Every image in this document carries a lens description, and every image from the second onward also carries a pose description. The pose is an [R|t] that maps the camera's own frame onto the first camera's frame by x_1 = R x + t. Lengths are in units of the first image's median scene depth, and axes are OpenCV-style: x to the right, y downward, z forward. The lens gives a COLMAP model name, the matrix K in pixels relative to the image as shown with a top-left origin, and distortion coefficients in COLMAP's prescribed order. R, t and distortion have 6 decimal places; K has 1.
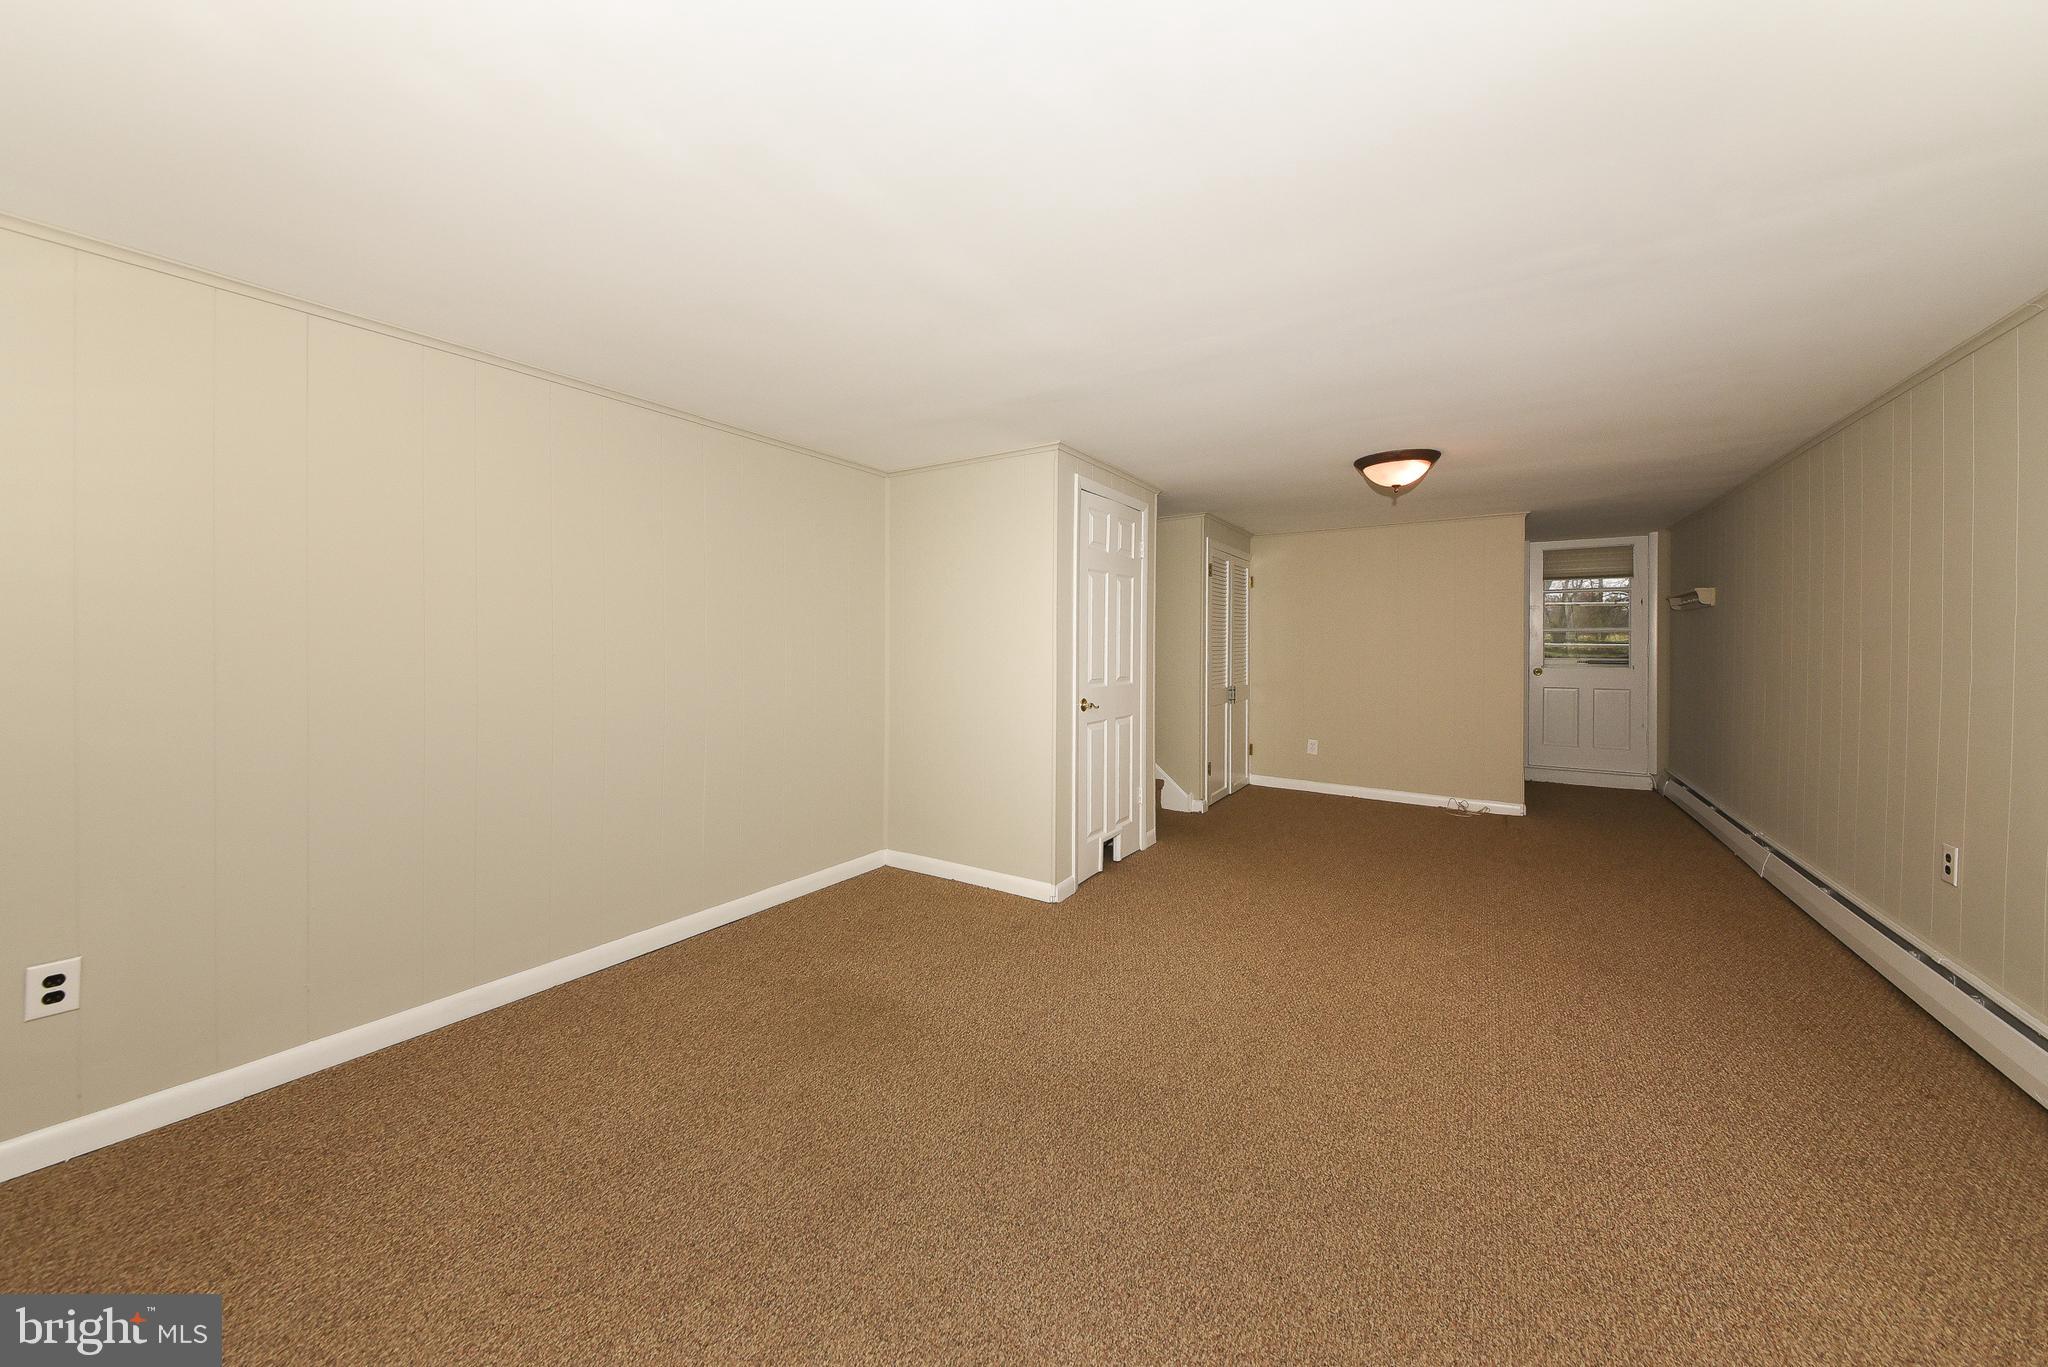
lens RADIAL K [[755.0, 0, 1055.5], [0, 755.0, 637.4], [0, 0, 1]] dist [0.033751, -0.016362]
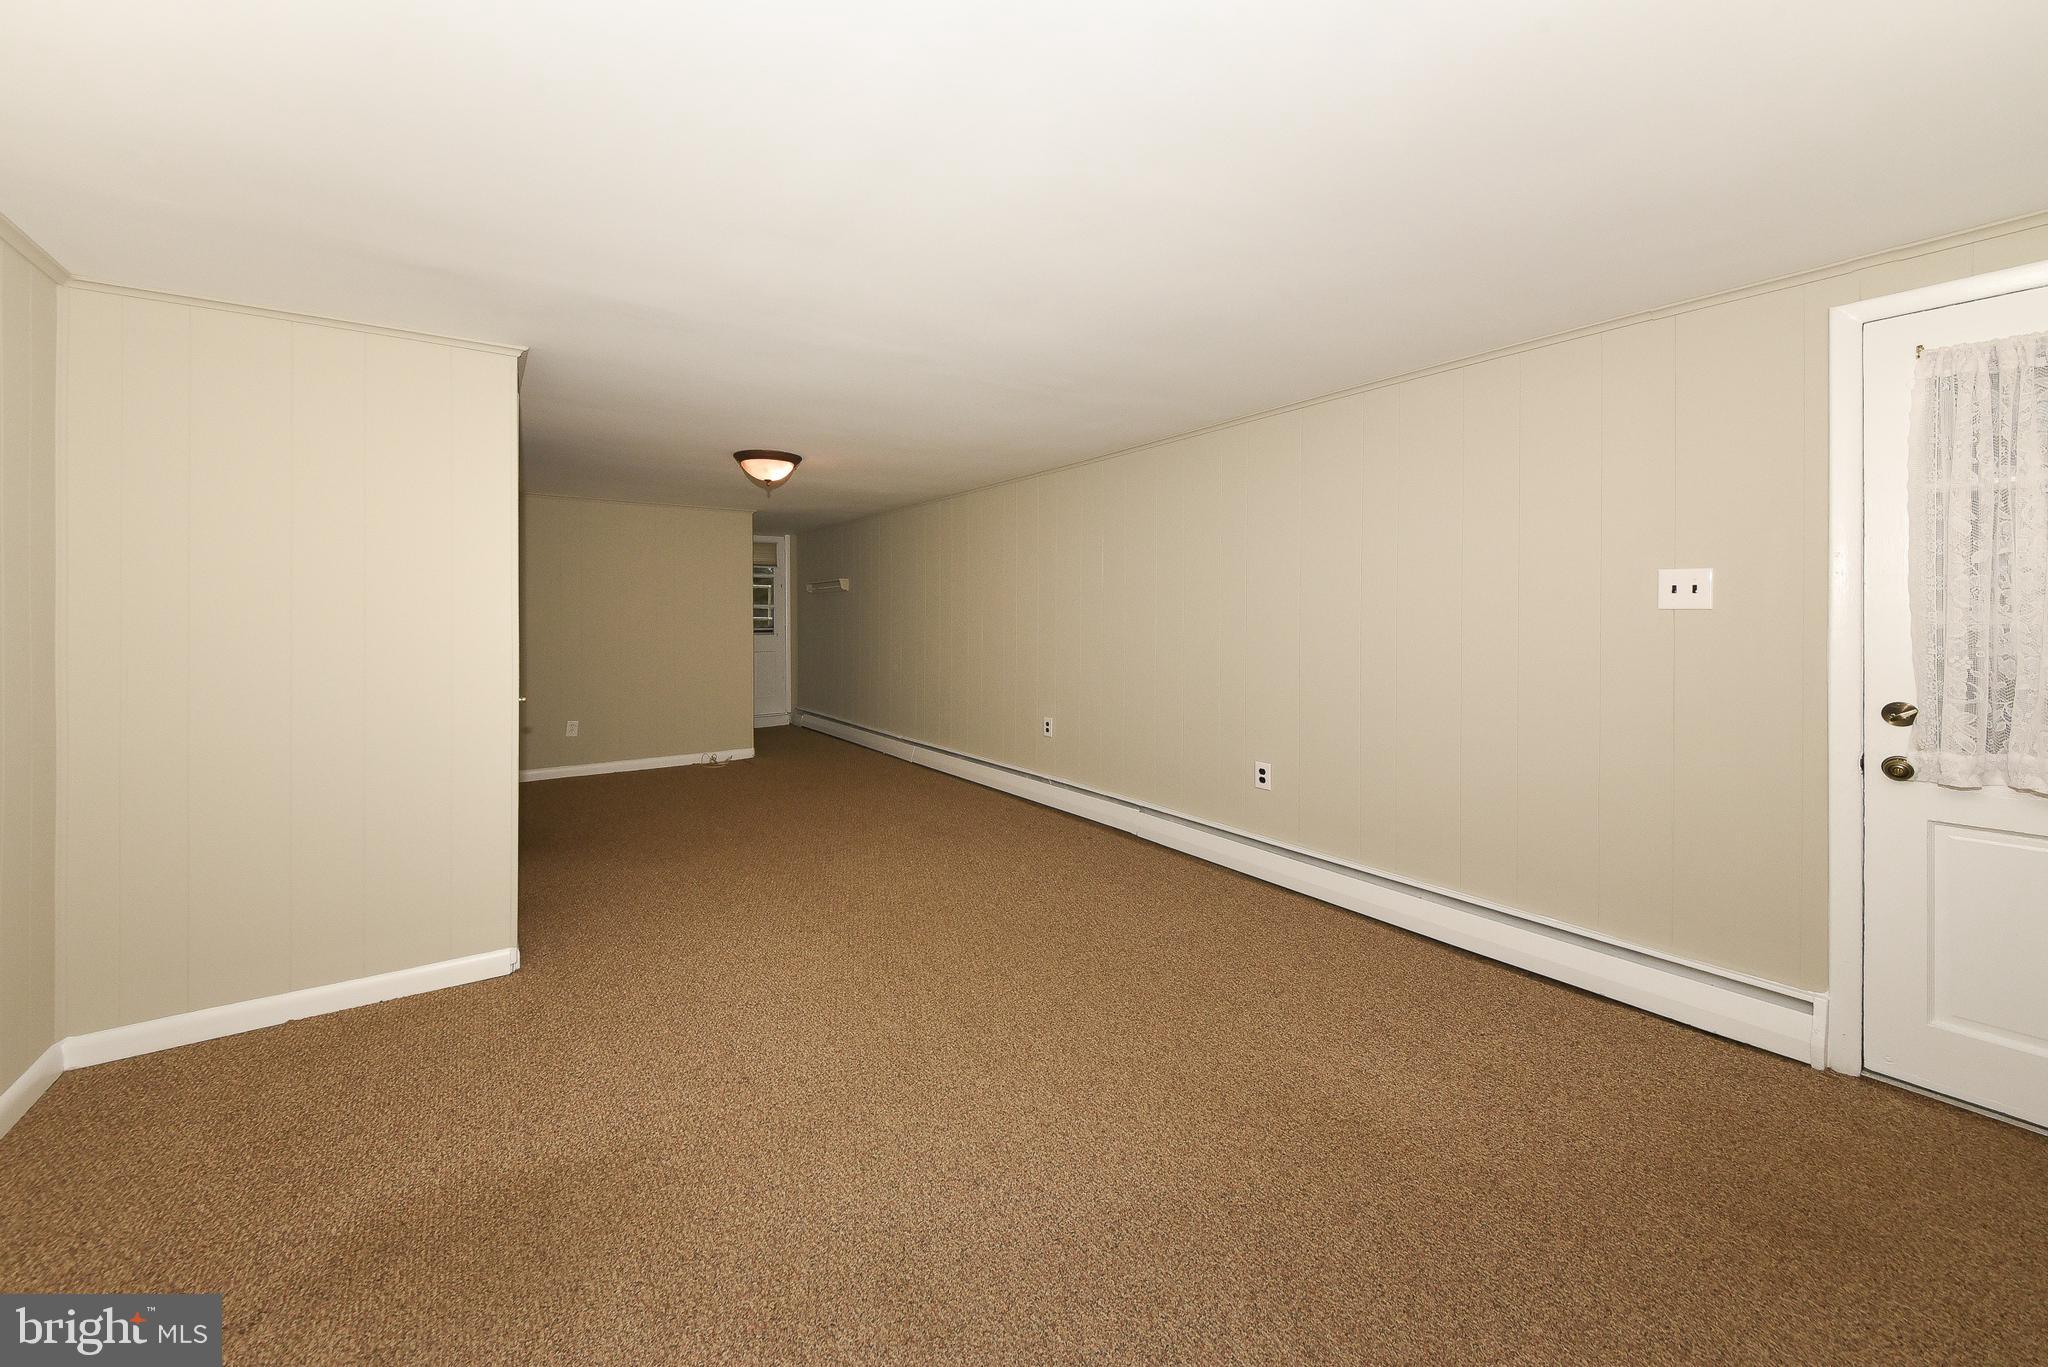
lens RADIAL K [[716.6, 0, 983.2], [0, 716.6, 615.9], [0, 0, 1]] dist [0.066785, -0.024367]
pose [[0.429396, -0.004161, 0.903107, -0.278746], [-0.003235, 0.999976, 0.006145, -0.002370], [-0.903111, -0.005560, 0.429372, 0.168030]]
